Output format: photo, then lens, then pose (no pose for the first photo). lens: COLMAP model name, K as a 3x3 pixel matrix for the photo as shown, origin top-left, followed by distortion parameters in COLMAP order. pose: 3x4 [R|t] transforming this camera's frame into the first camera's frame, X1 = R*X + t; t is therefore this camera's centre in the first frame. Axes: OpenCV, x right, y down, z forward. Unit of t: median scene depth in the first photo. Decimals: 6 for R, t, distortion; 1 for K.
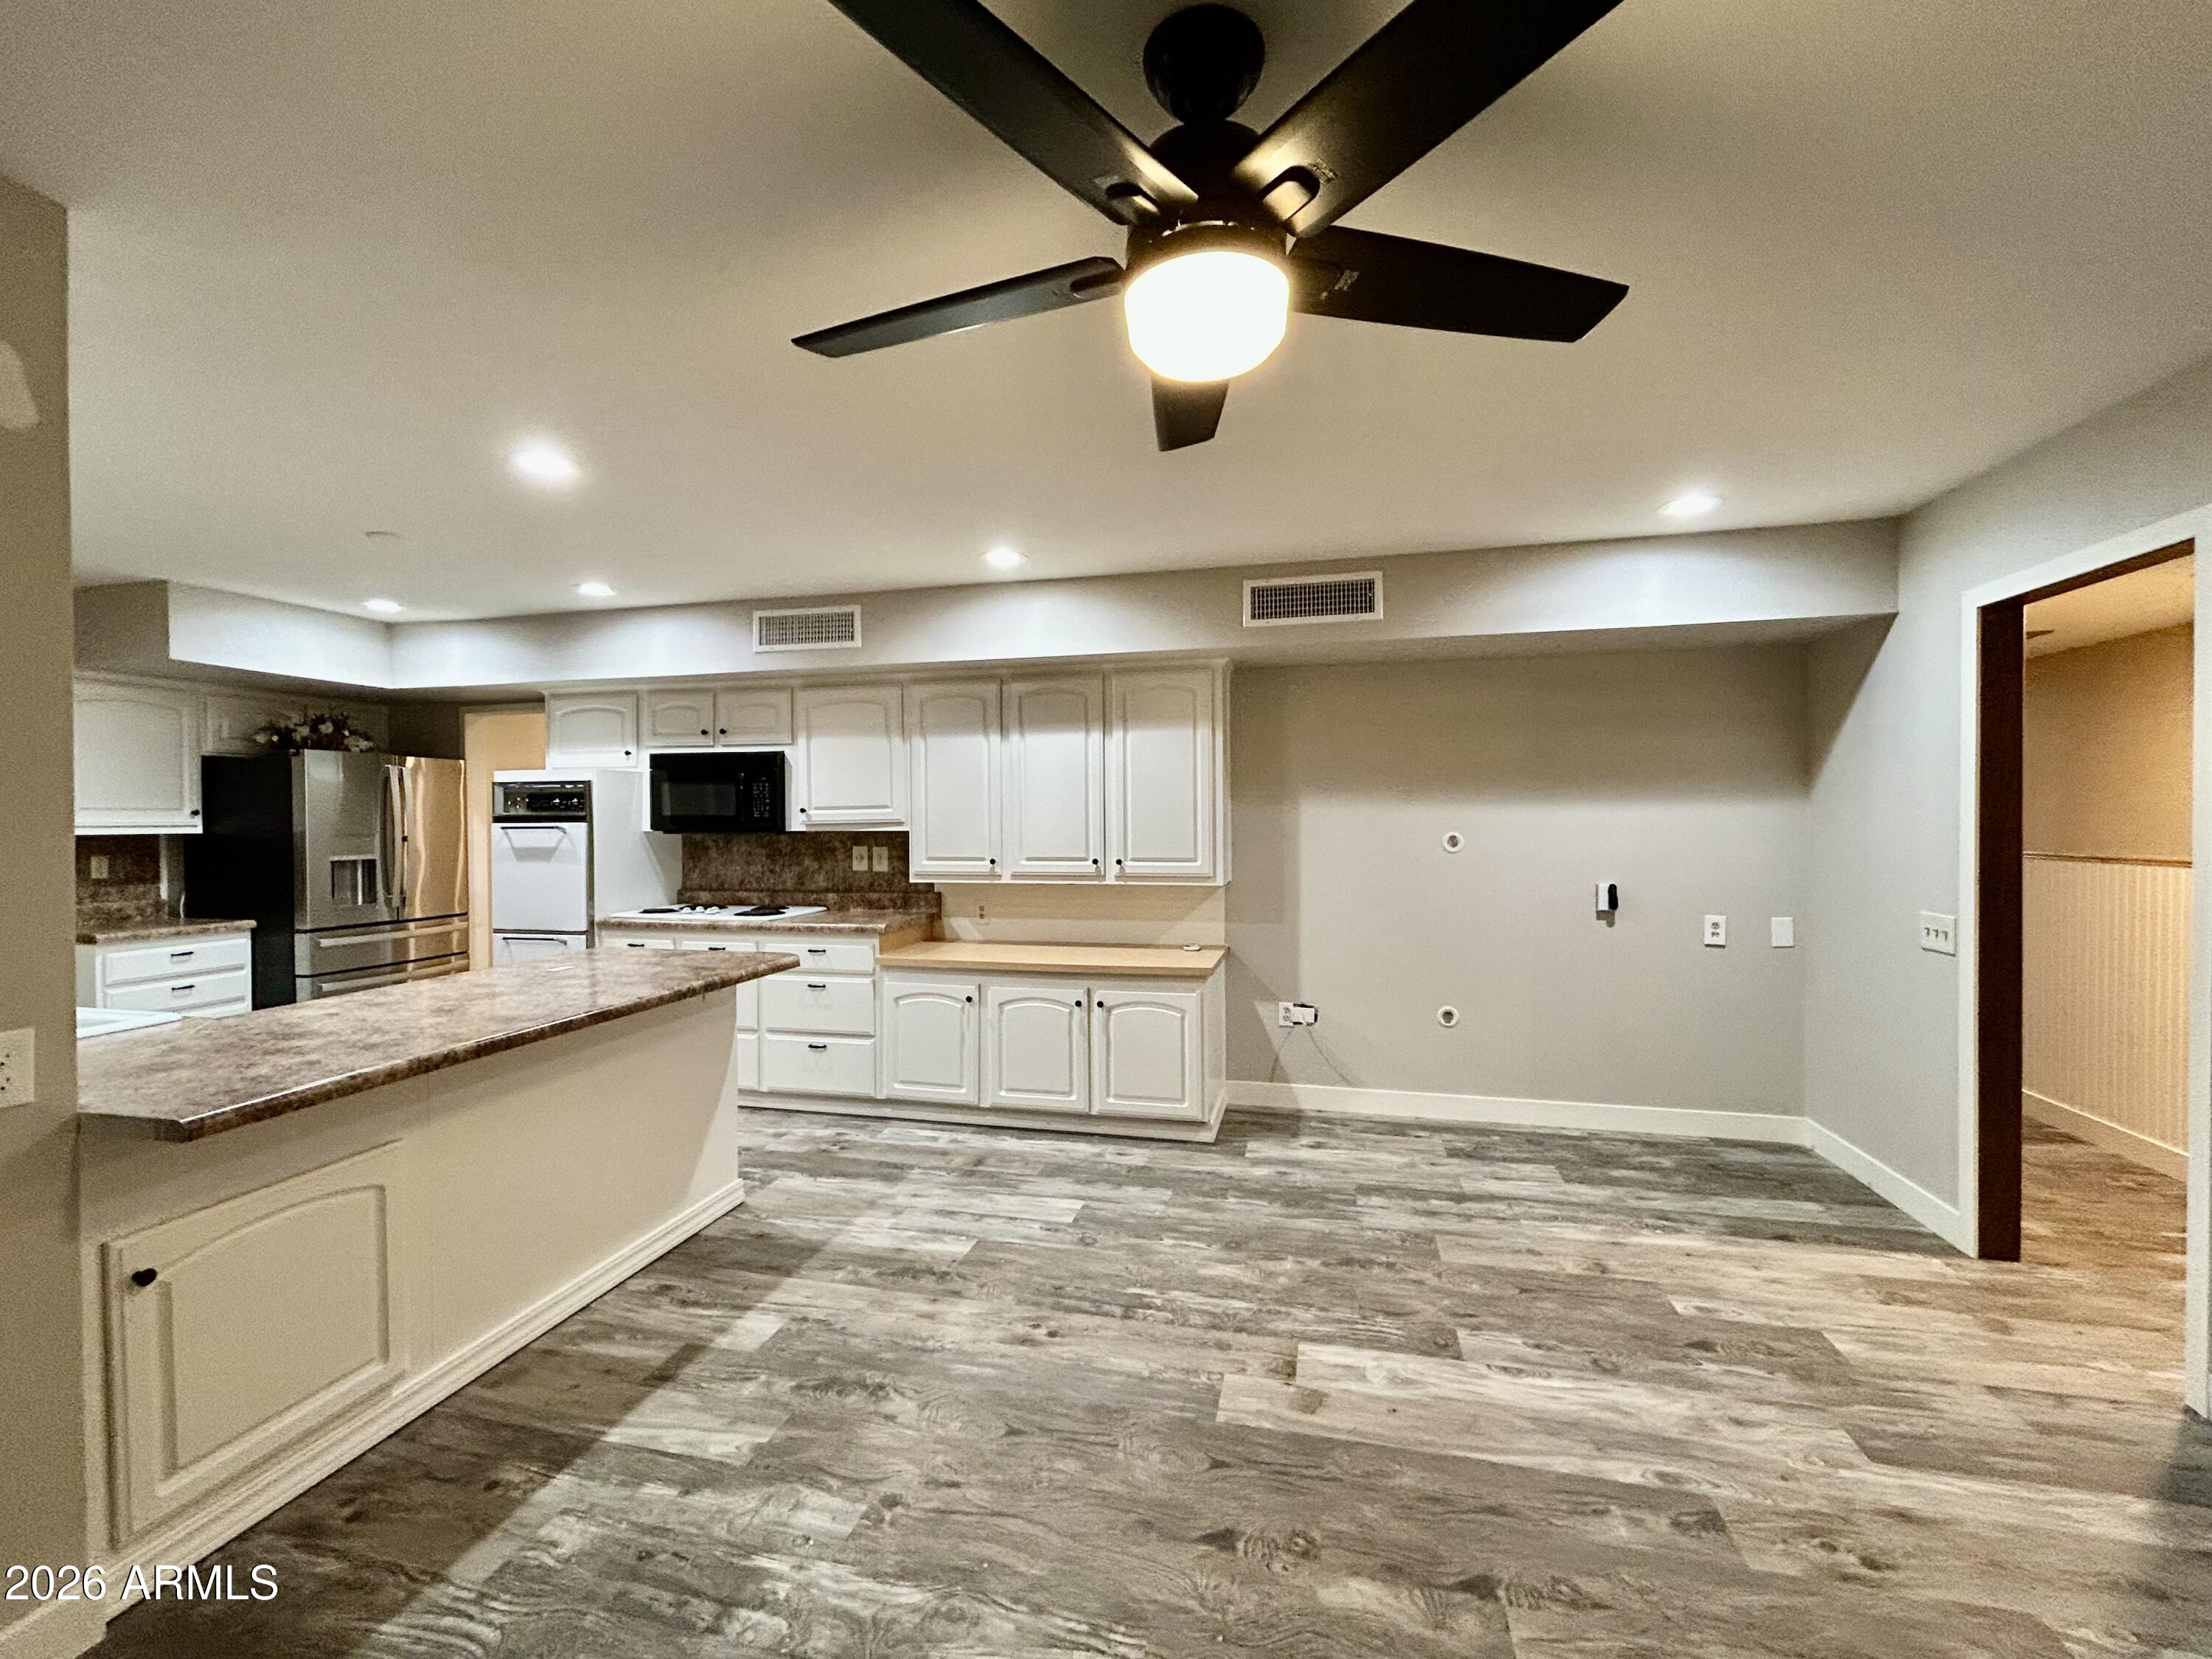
lens RADIAL K [[939.8, 0, 1106.0], [0, 939.8, 829.5], [0, 0, 1]] dist [0.000289, 0.000148]
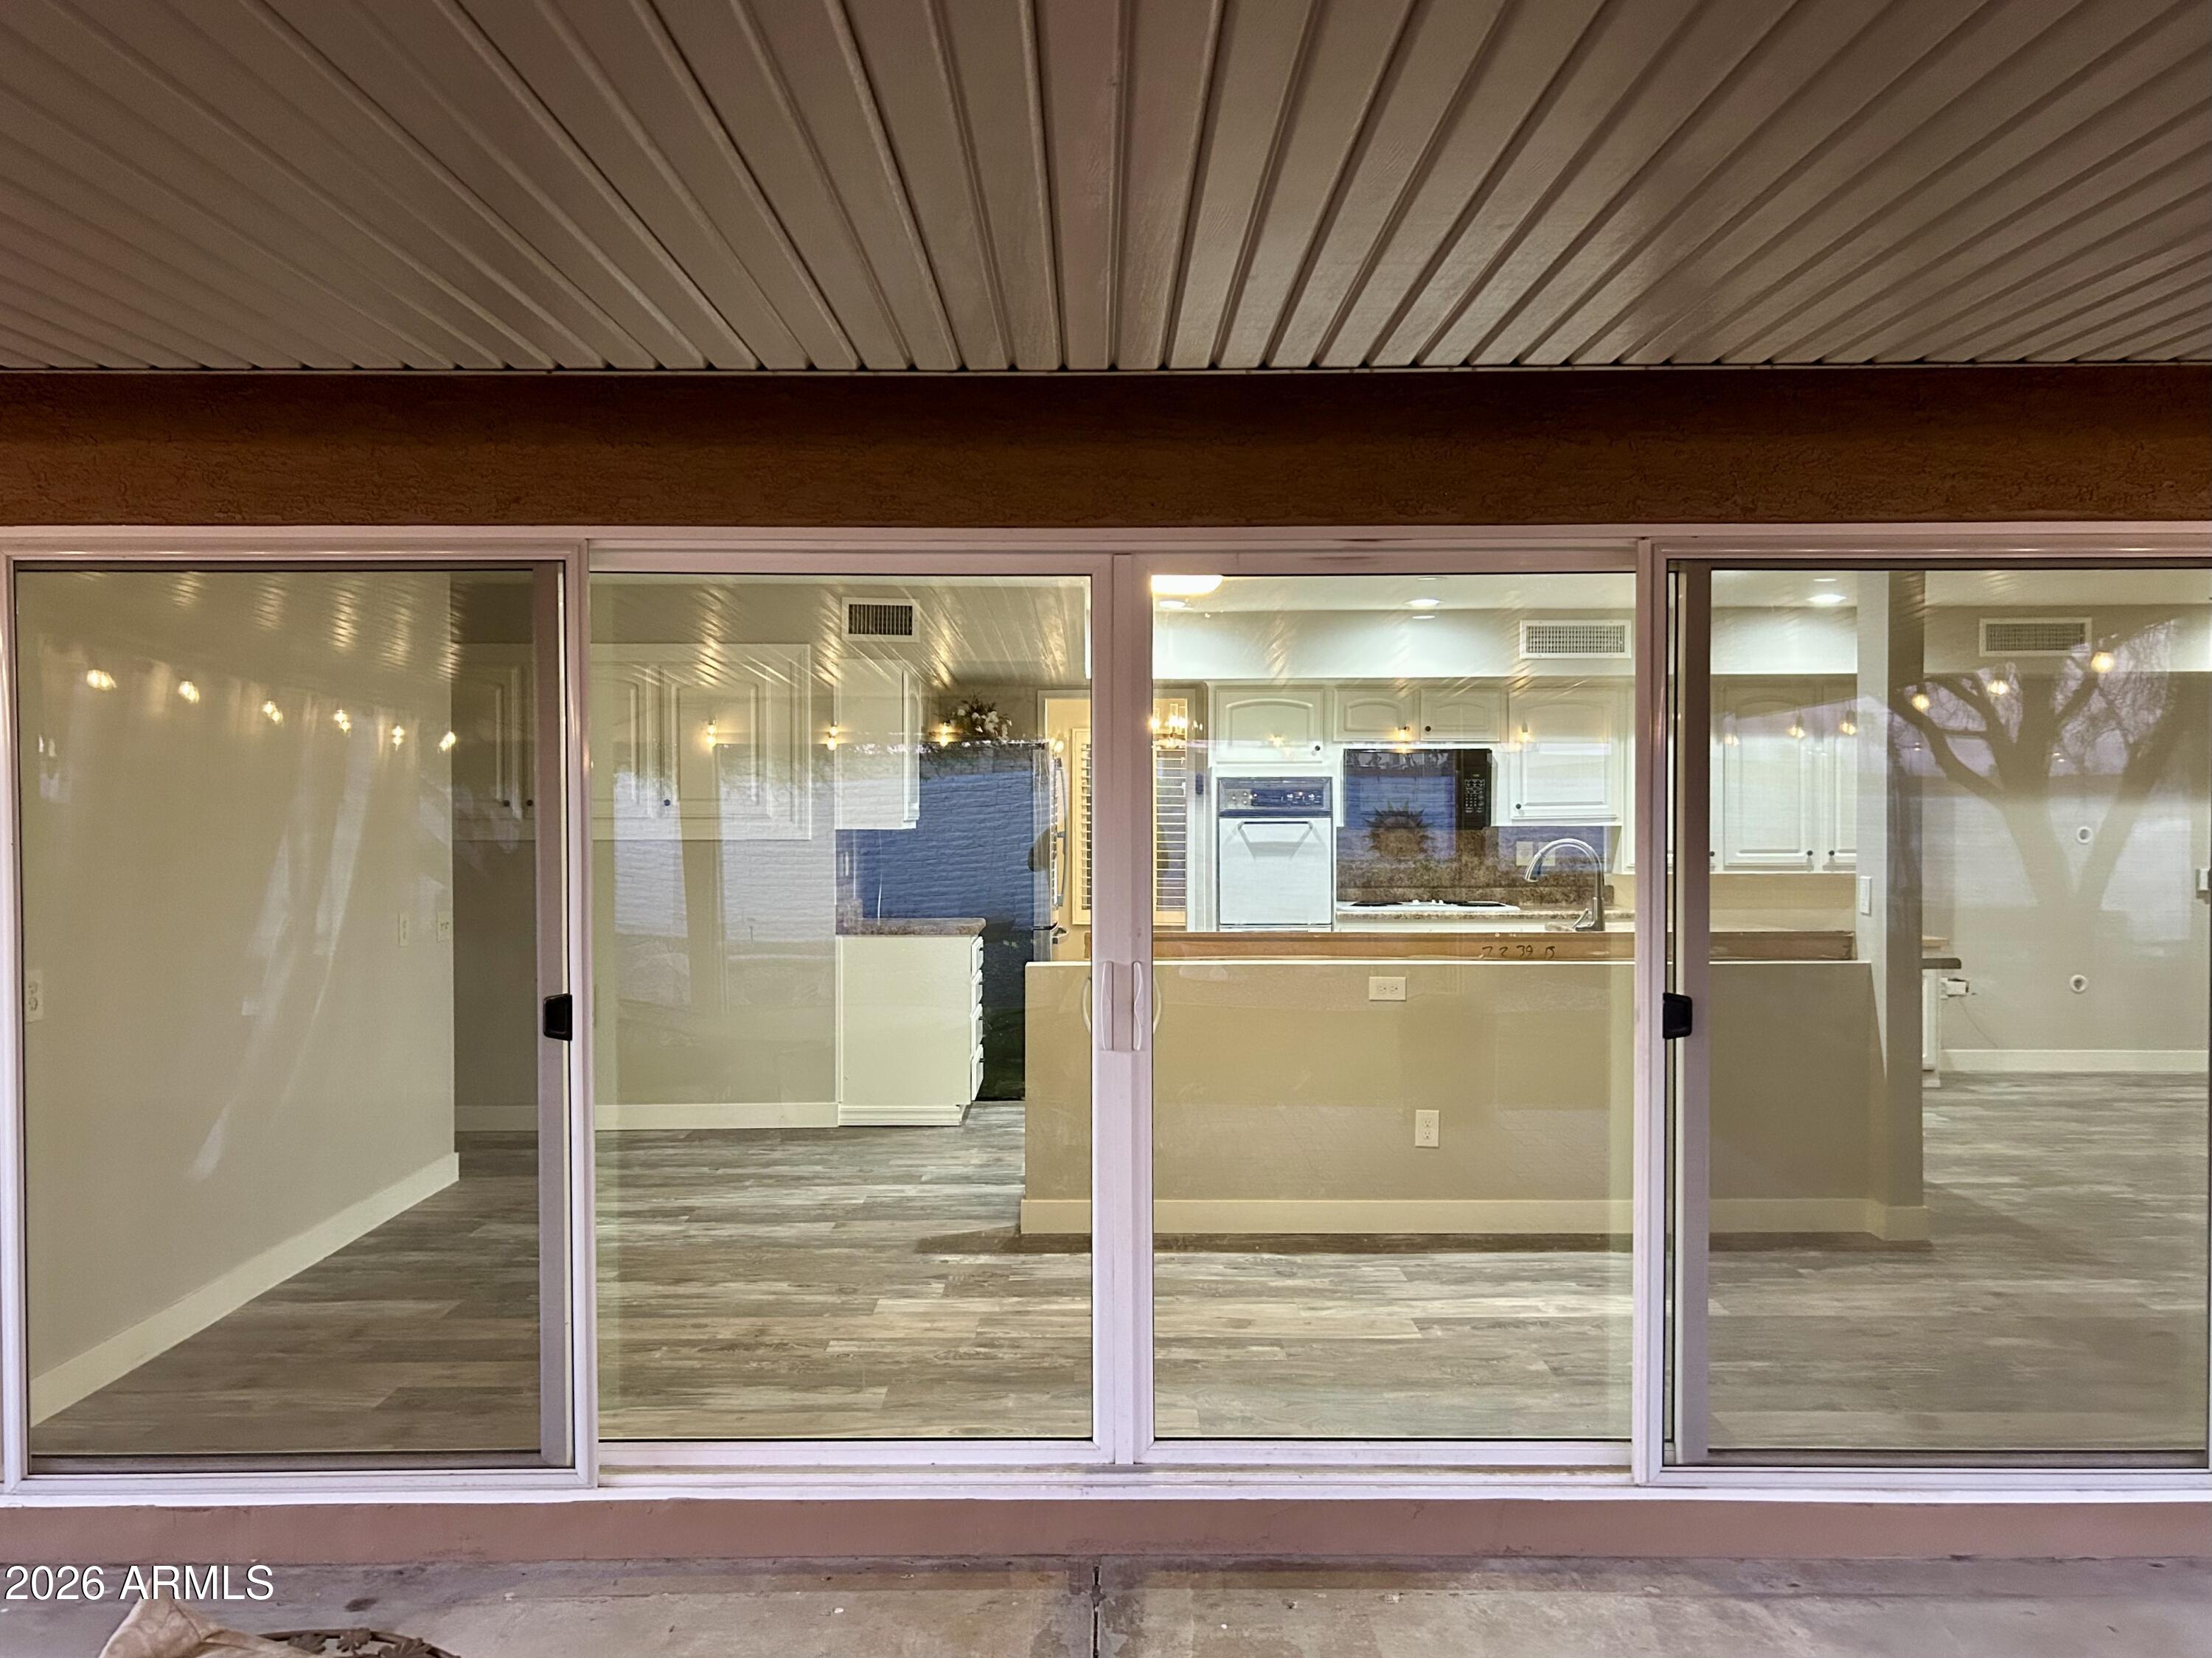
lens RADIAL K [[1674.3, 0, 1106.0], [0, 1674.3, 829.0], [0, 0, 1]] dist [0.025234, -0.006236]
pose [[0.971266, -0.000246, 0.237996, -1.214020], [0.000649, 0.999998, -0.001615, 0.007576], [-0.237995, 0.001723, 0.971265, -0.696415]]
